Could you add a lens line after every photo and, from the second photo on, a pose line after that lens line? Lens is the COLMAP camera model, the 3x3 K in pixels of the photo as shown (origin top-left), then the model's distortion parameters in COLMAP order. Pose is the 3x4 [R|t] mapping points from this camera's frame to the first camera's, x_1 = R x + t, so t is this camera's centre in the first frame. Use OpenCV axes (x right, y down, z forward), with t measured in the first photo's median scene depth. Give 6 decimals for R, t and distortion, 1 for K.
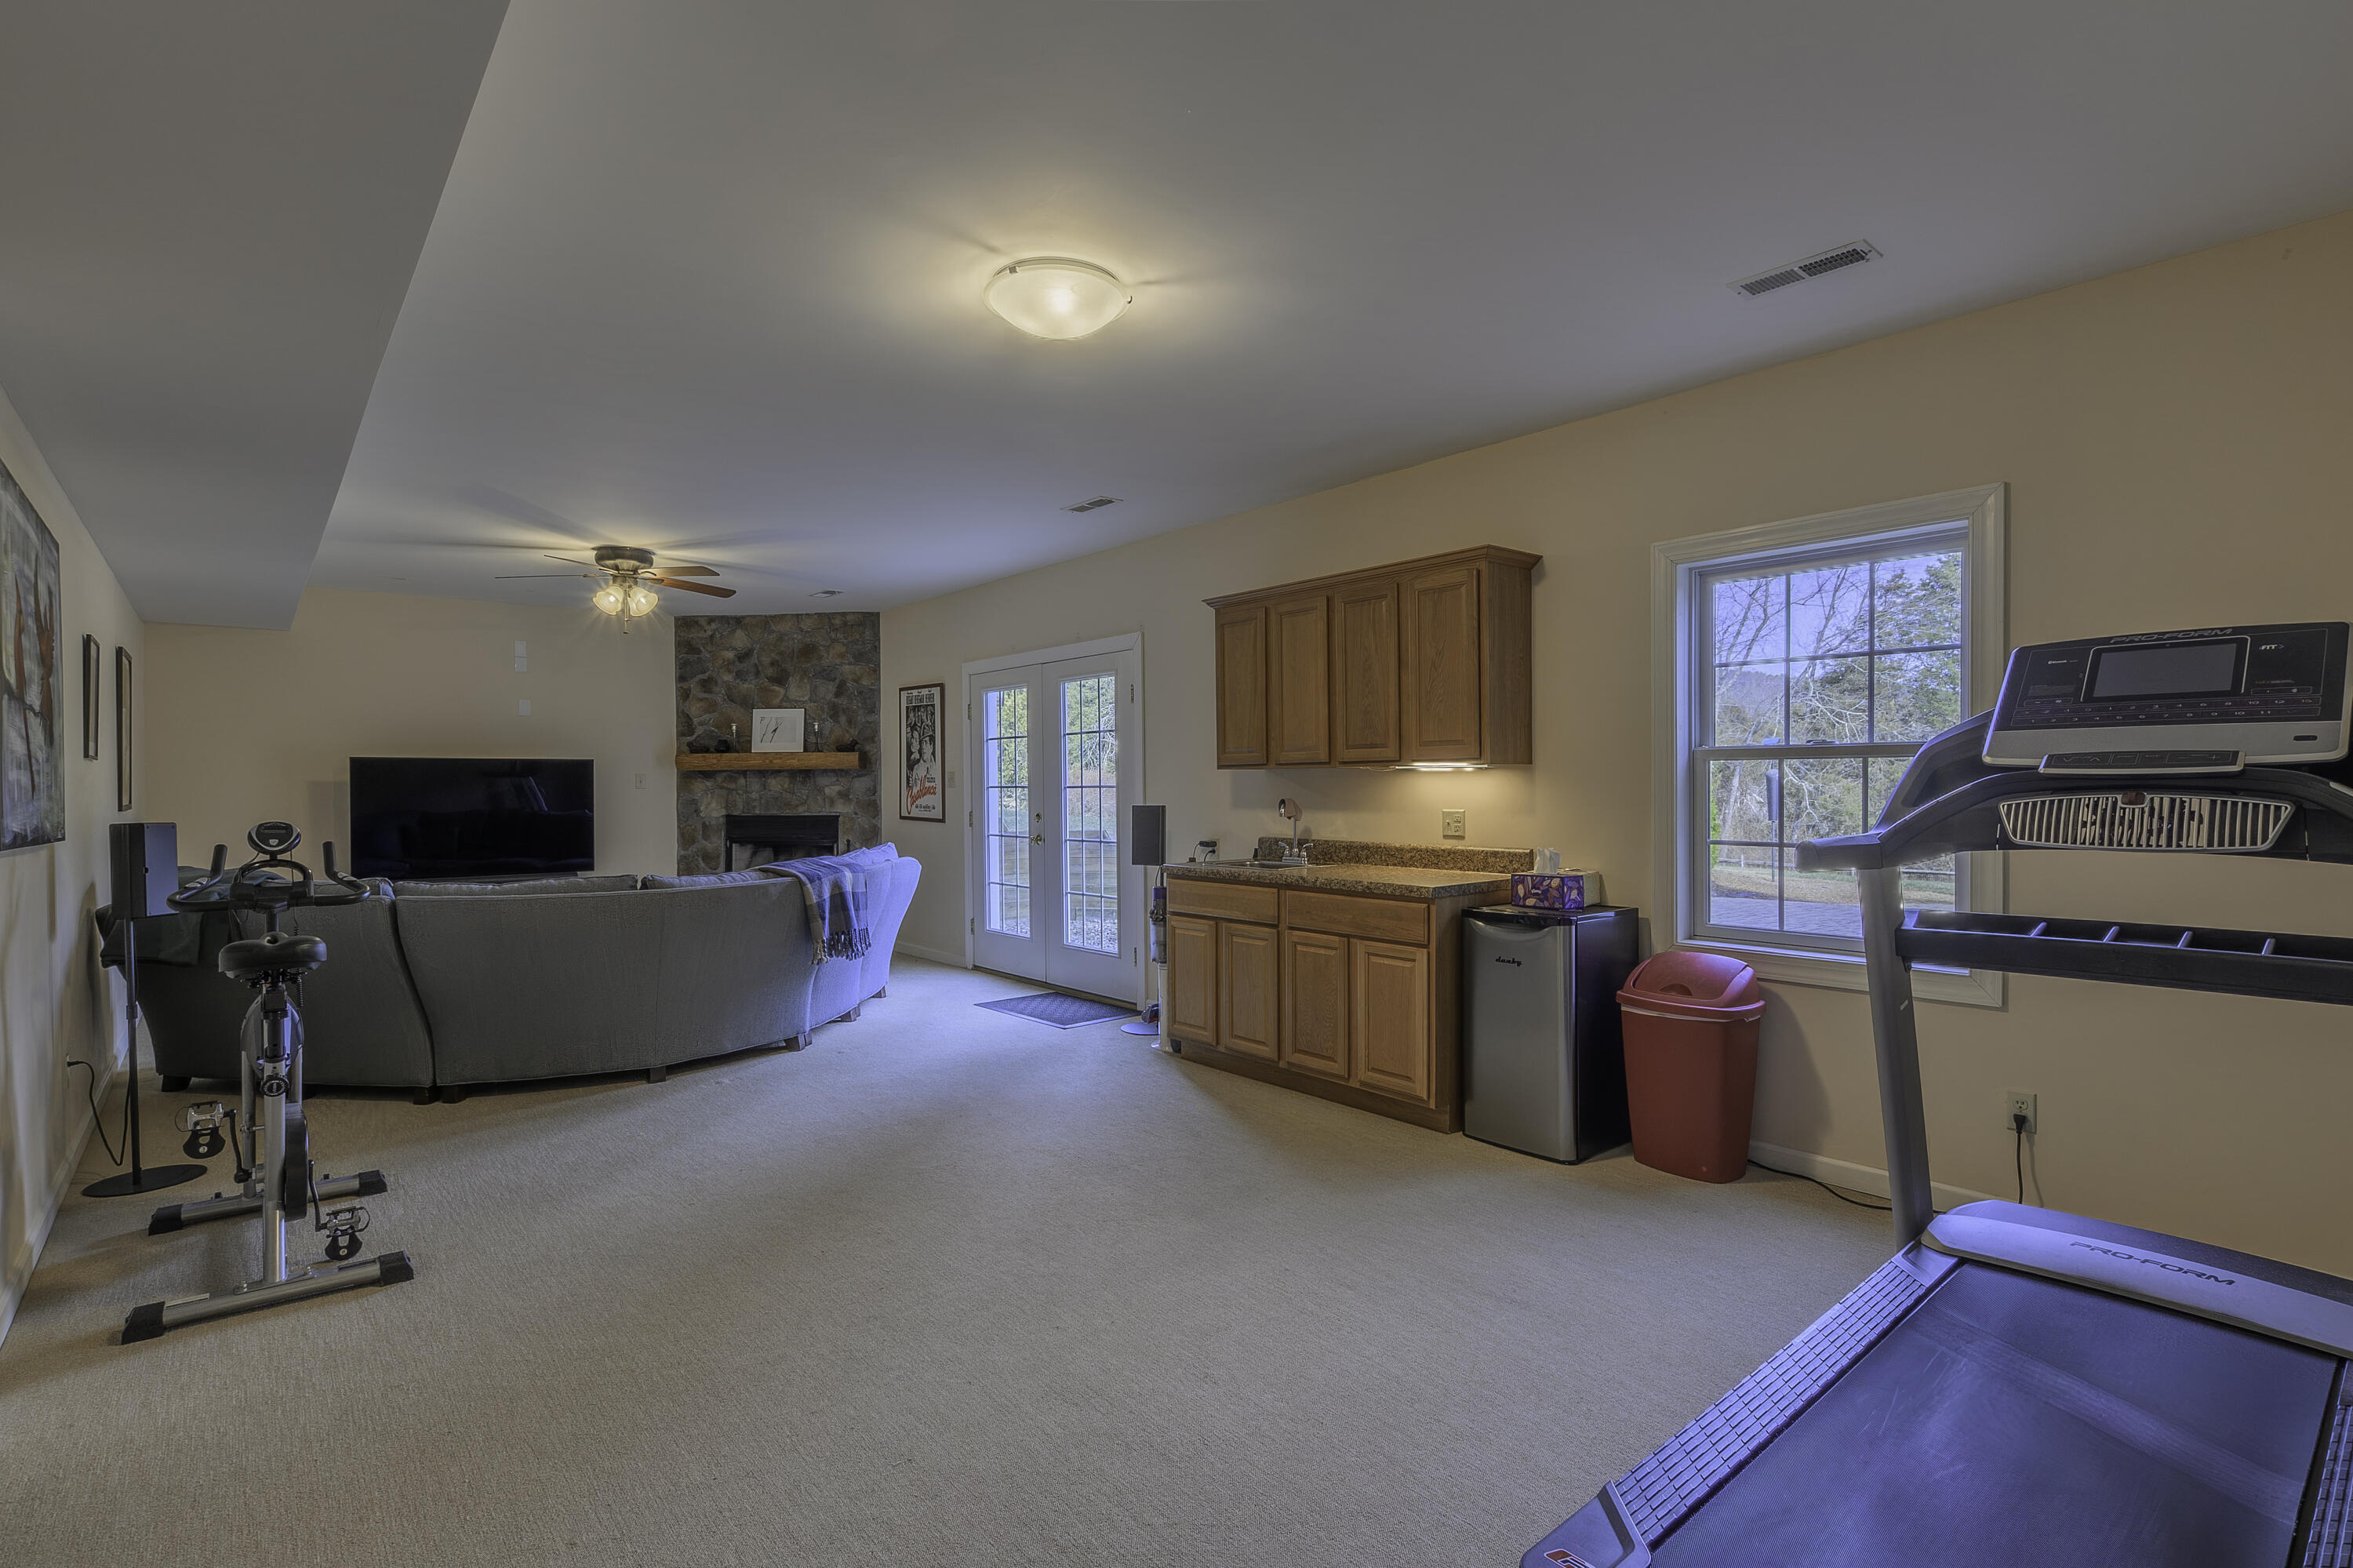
lens RADIAL K [[1129.4, 0, 1176.0], [0, 1129.4, 793.0], [0, 0, 1]] dist [0.001751, -0.000588]
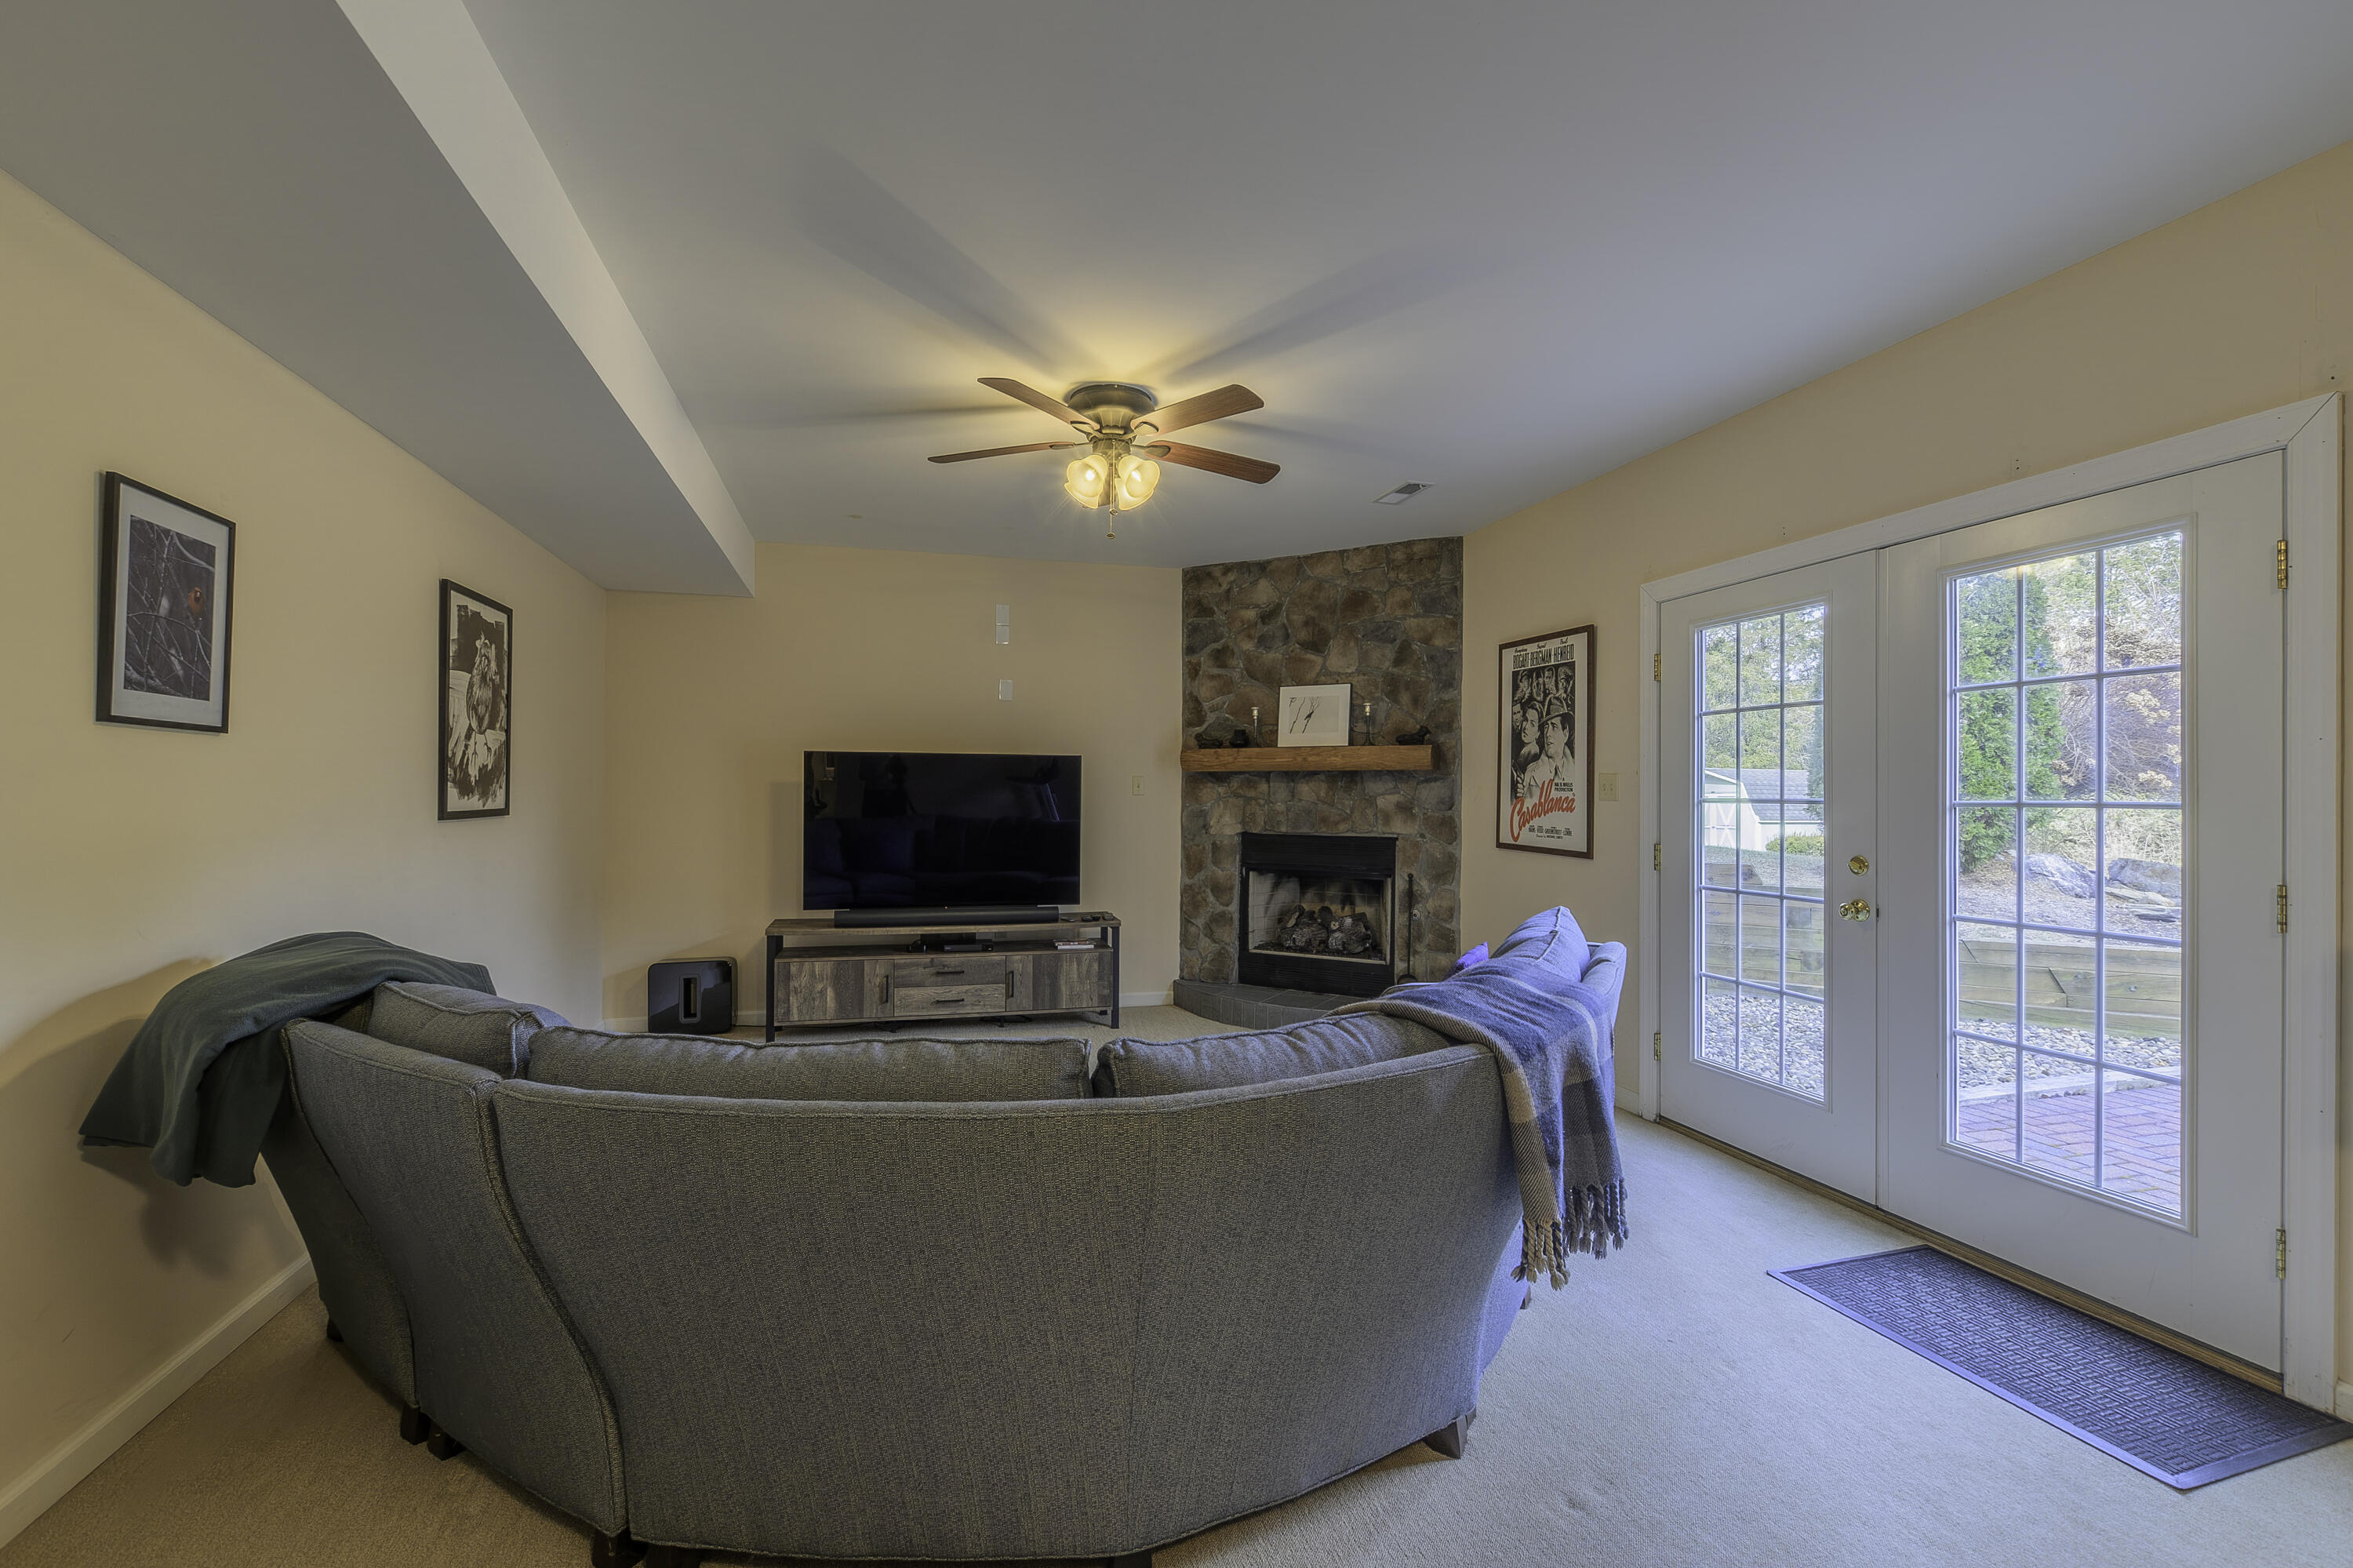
lens RADIAL K [[1014.0, 0, 1176.5], [0, 1014.0, 784.0], [0, 0, 1]] dist [0.004290, -0.000178]
pose [[0.913832, 0.008962, -0.405993, -0.173126], [-0.016430, 0.999754, -0.014914, -0.001615], [0.405759, 0.020300, 0.913755, 0.386486]]
